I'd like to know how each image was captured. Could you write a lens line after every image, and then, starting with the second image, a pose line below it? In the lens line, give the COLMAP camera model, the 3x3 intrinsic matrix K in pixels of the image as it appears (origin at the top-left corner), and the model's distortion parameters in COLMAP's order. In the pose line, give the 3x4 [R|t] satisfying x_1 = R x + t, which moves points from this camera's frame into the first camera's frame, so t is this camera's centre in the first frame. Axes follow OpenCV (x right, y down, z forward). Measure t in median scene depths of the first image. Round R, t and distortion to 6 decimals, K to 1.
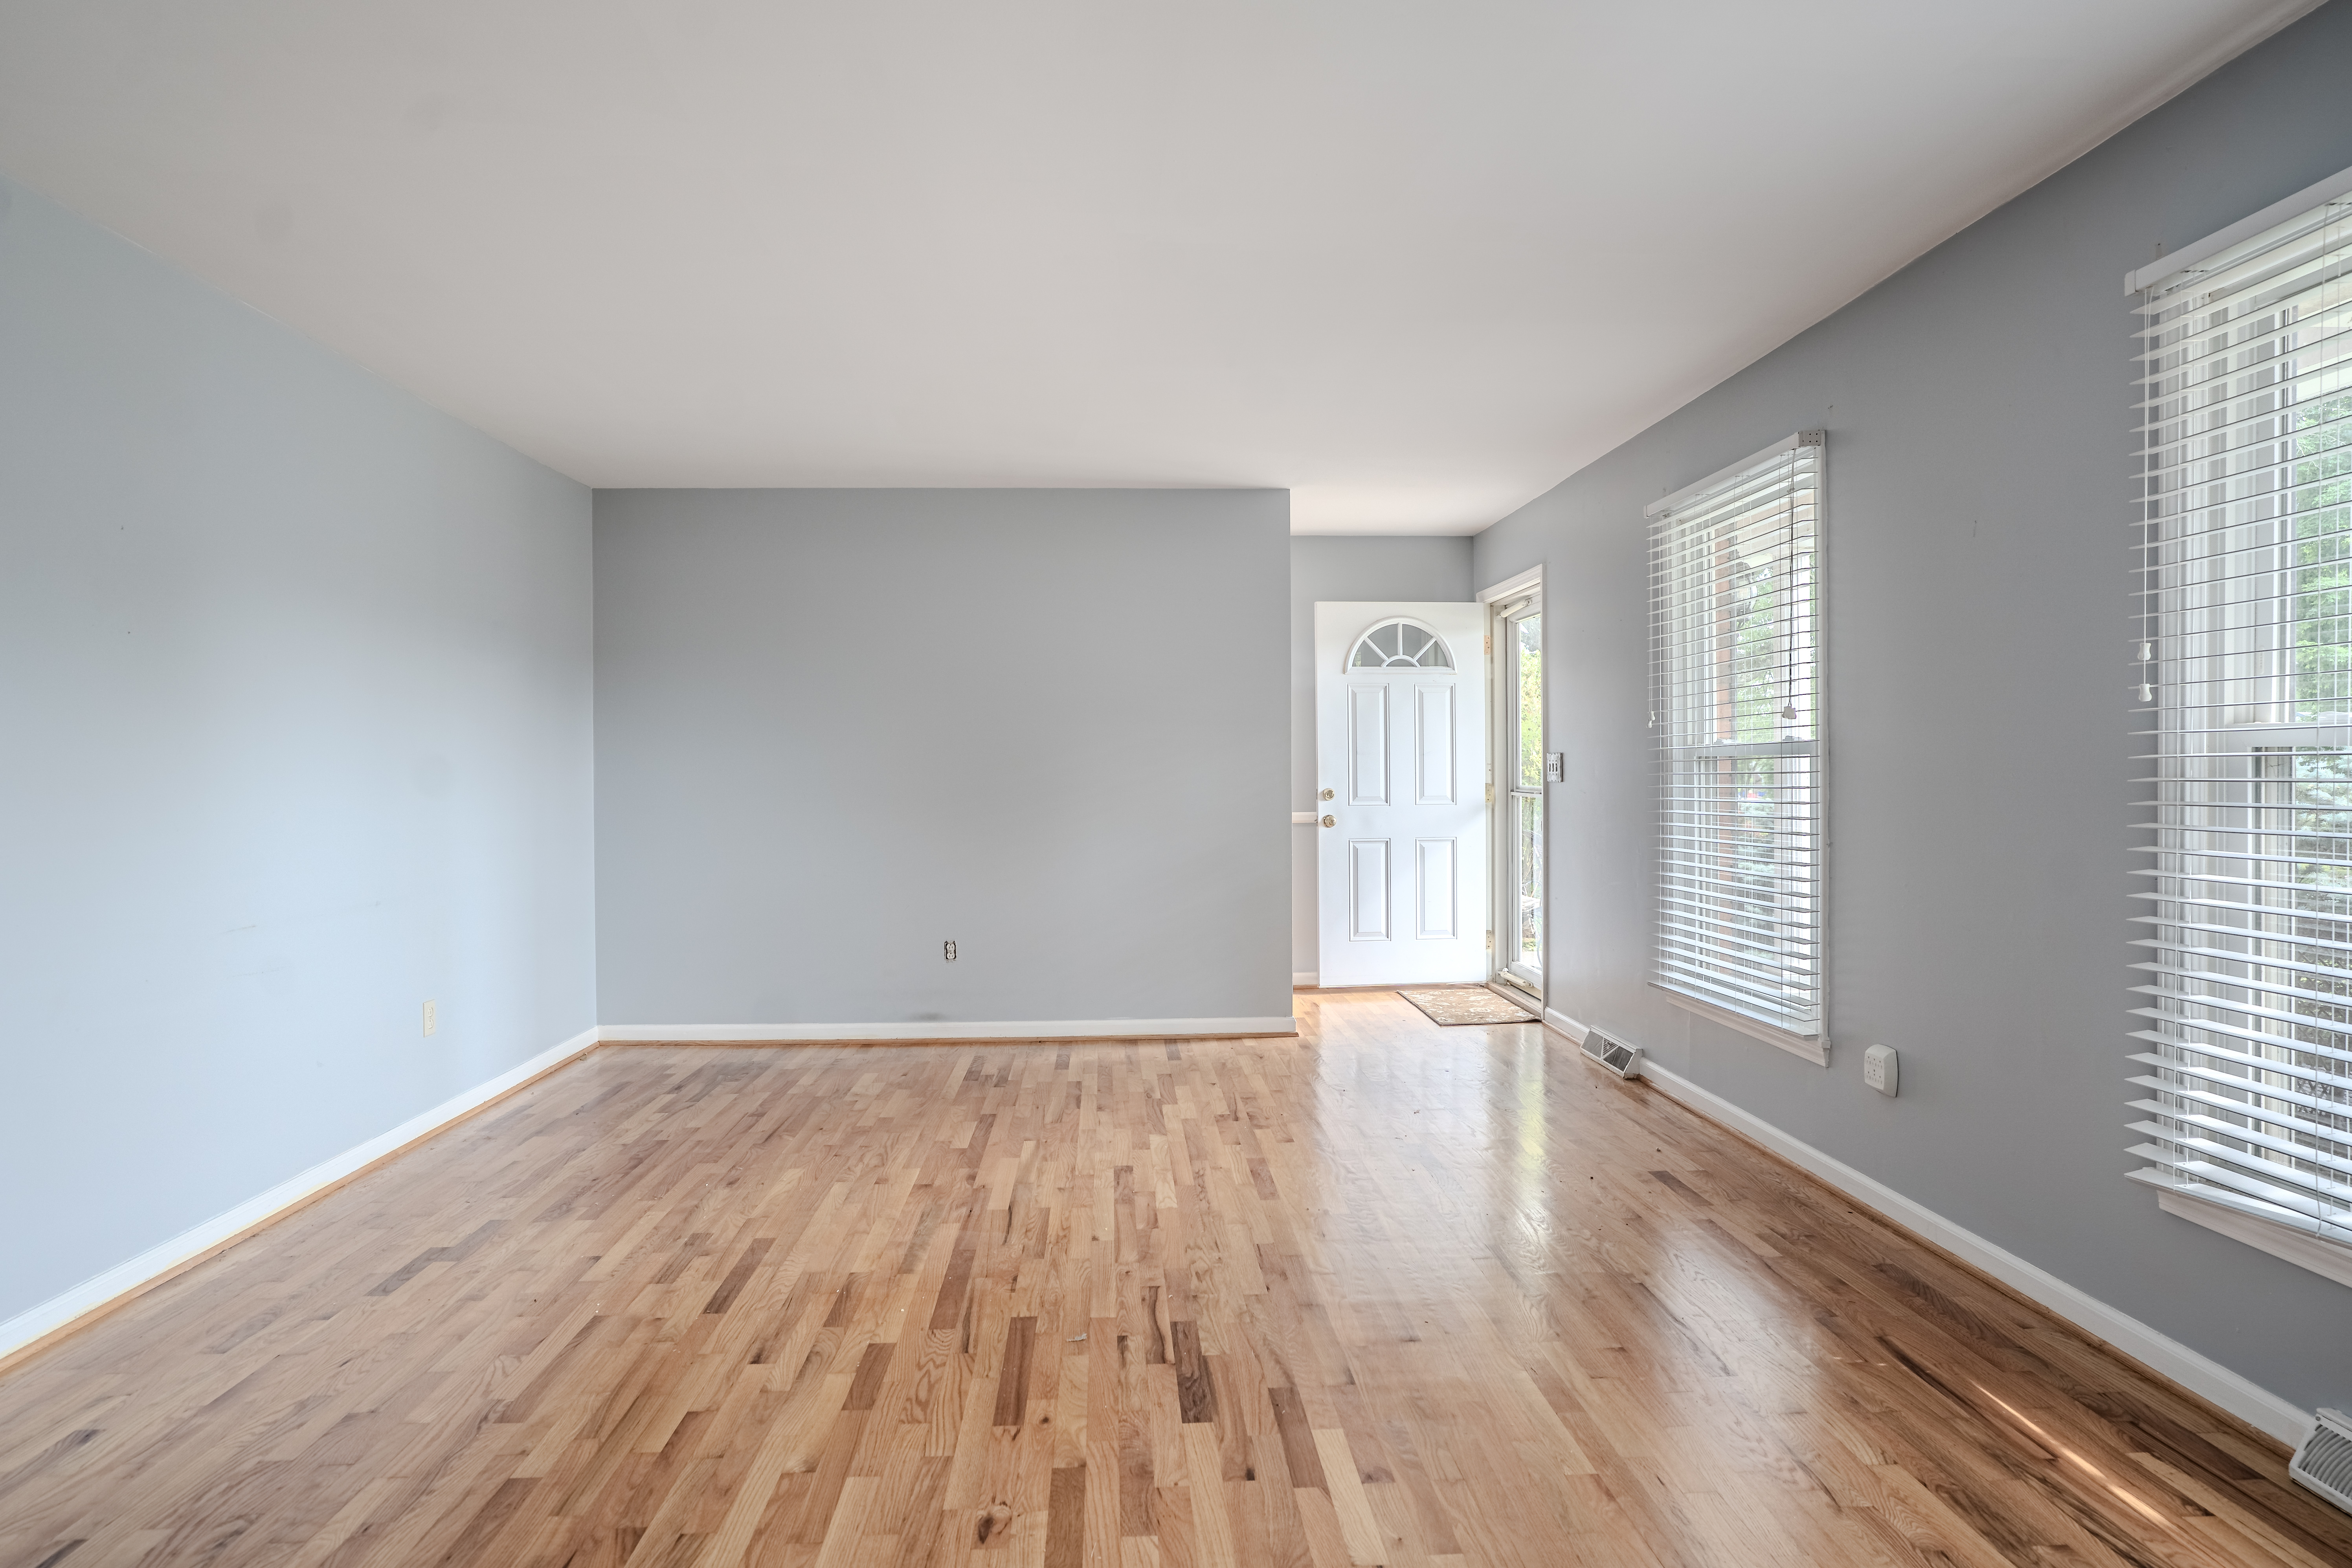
lens RADIAL K [[1287.6, 0, 1172.6], [0, 1287.6, 783.9], [0, 0, 1]] dist [-0.054214, 0.035947]
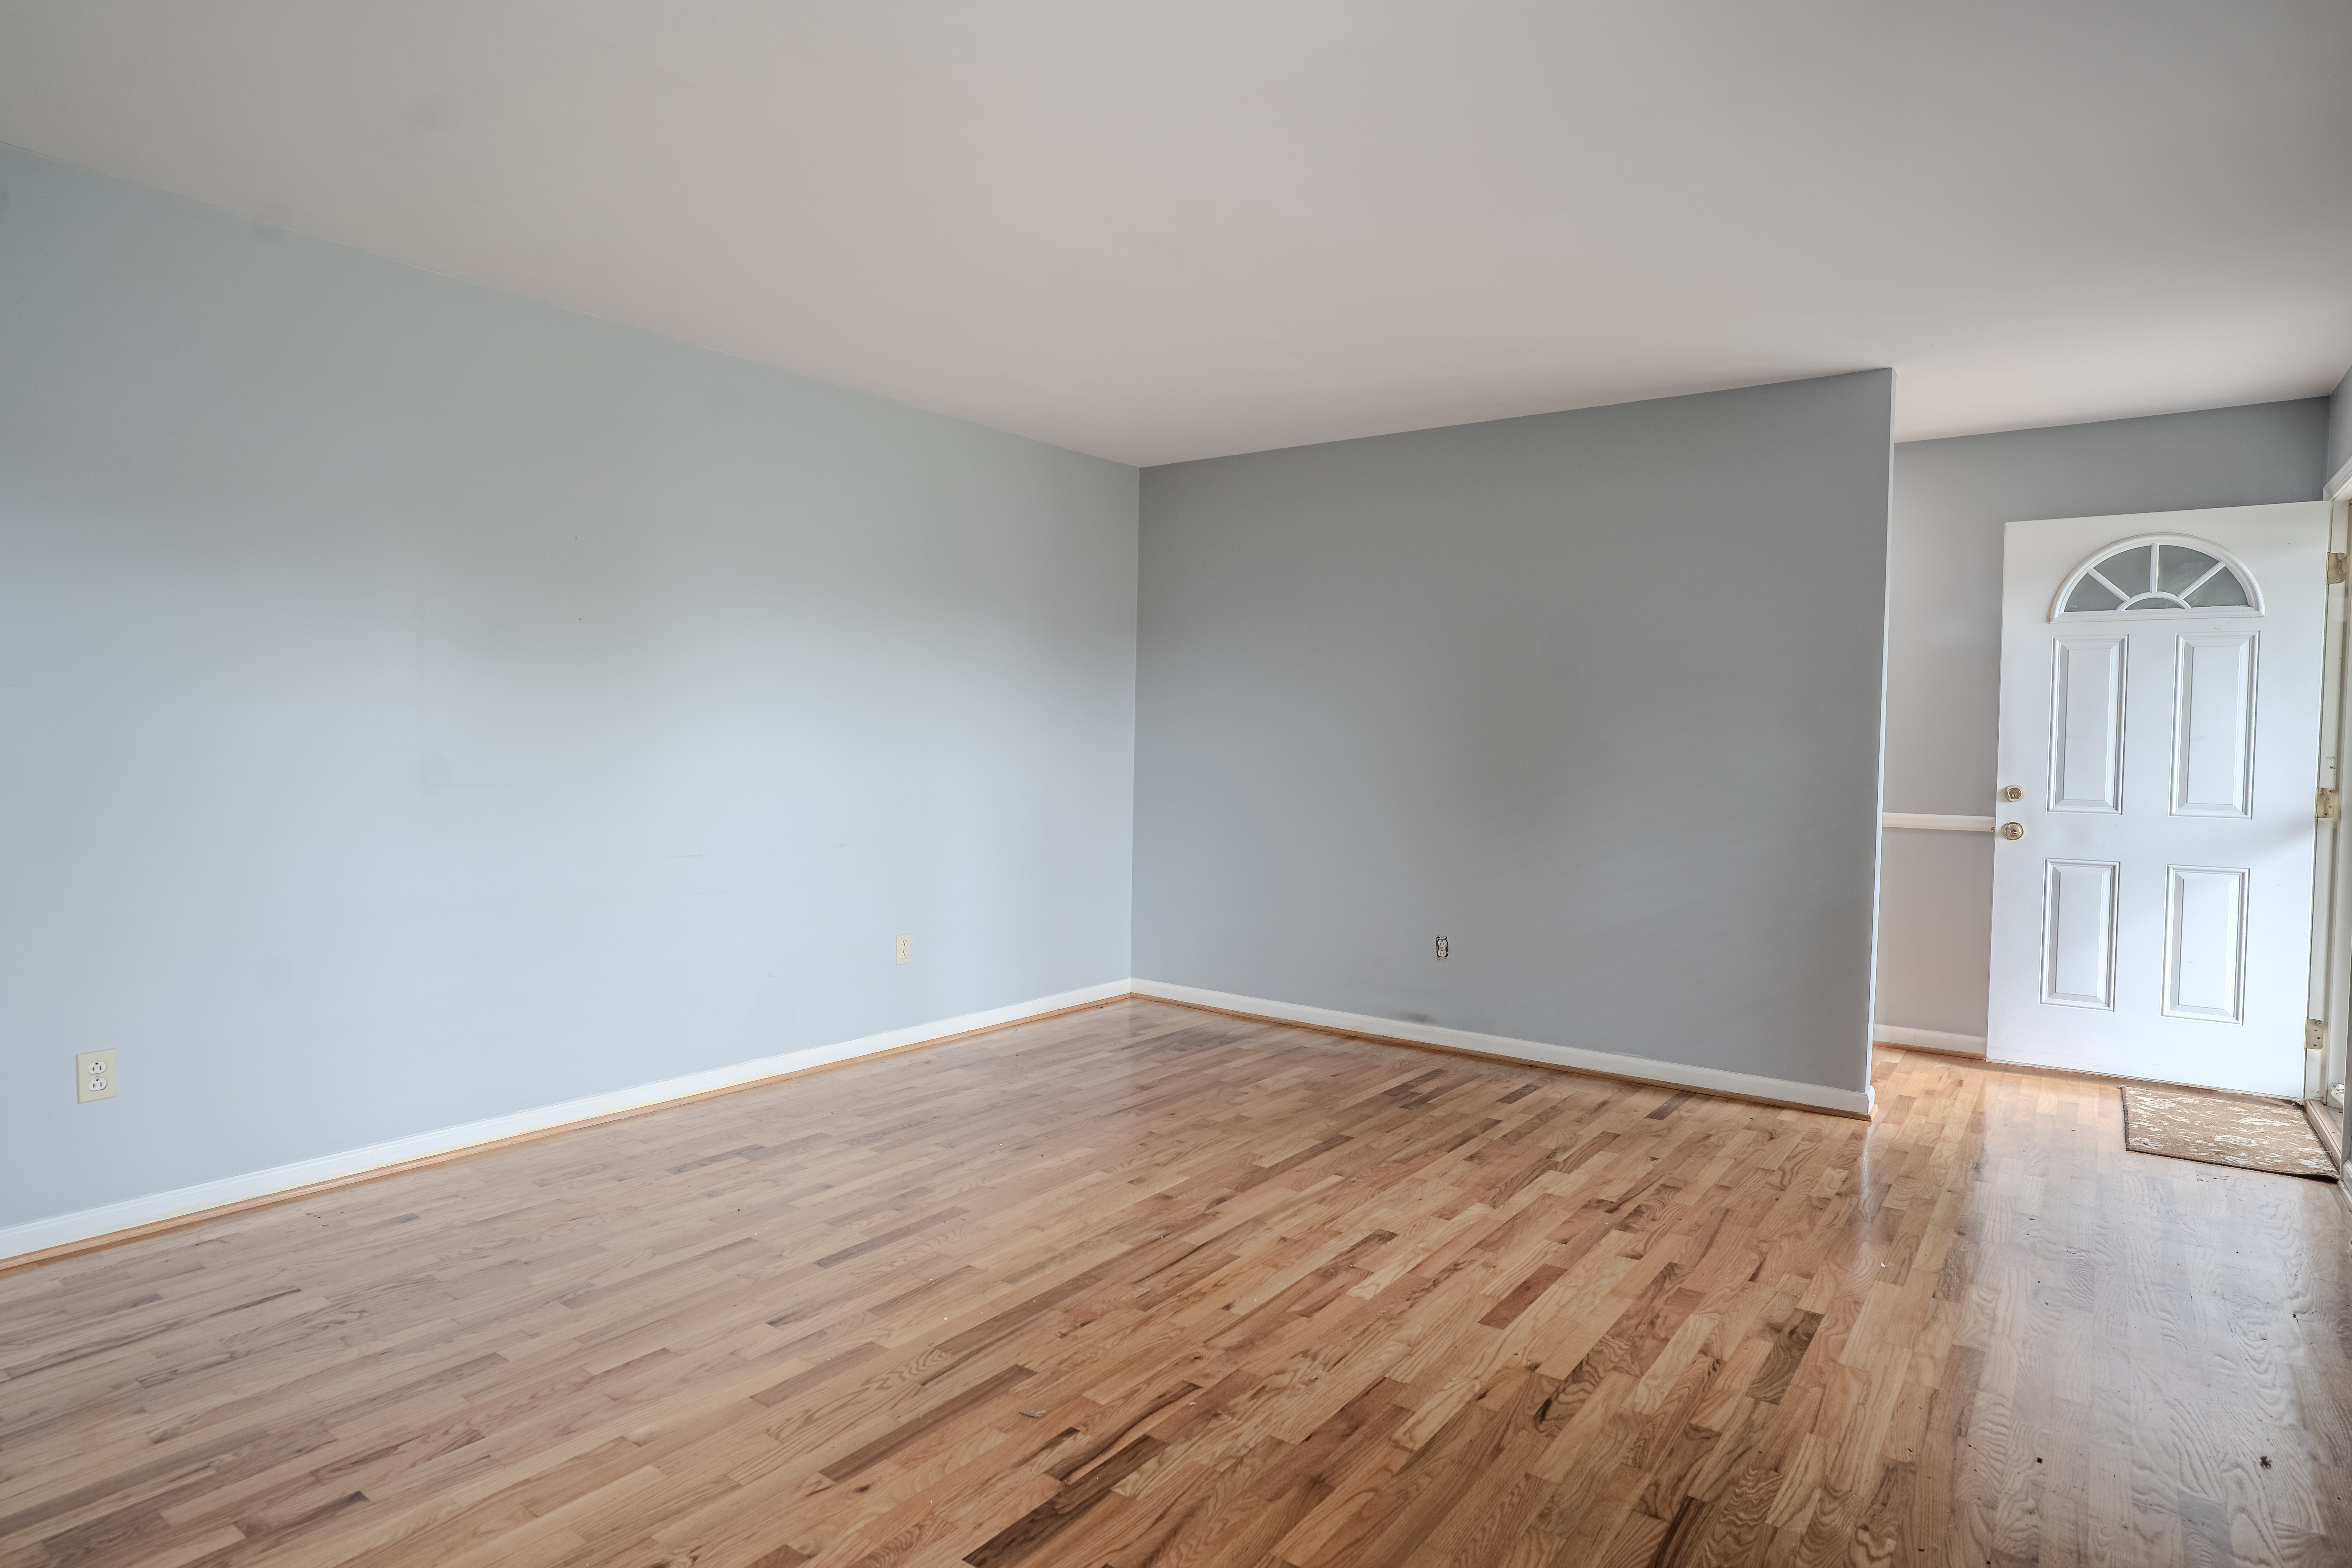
lens RADIAL K [[1287.6, 0, 1172.6], [0, 1287.6, 783.9], [0, 0, 1]] dist [-0.054214, 0.035947]
pose [[0.772311, 0.042765, -0.633803, 0.390004], [-0.030449, 0.999077, 0.030309, -0.007859], [0.634514, -0.004109, 0.772900, 0.310222]]
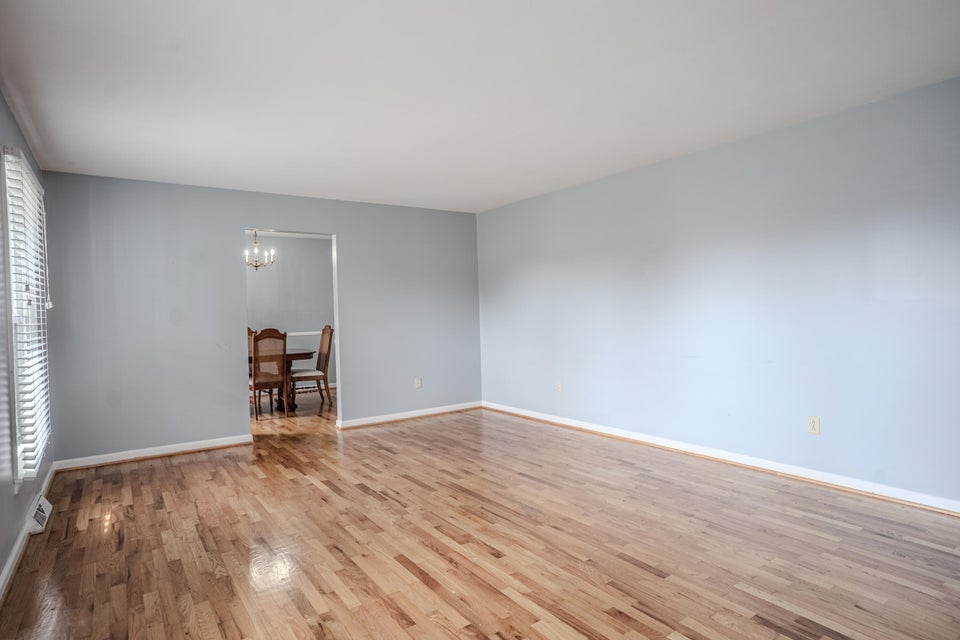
lens RADIAL K [[525.5, 0, 478.6], [0, 525.5, 320.0], [0, 0, 1]] dist [-0.054214, 0.035947]
pose [[-0.844047, 0.040286, -0.534754, 0.359552], [0.027057, 0.999103, 0.032562, -0.029574], [0.535587, 0.013015, -0.844380, 1.677686]]
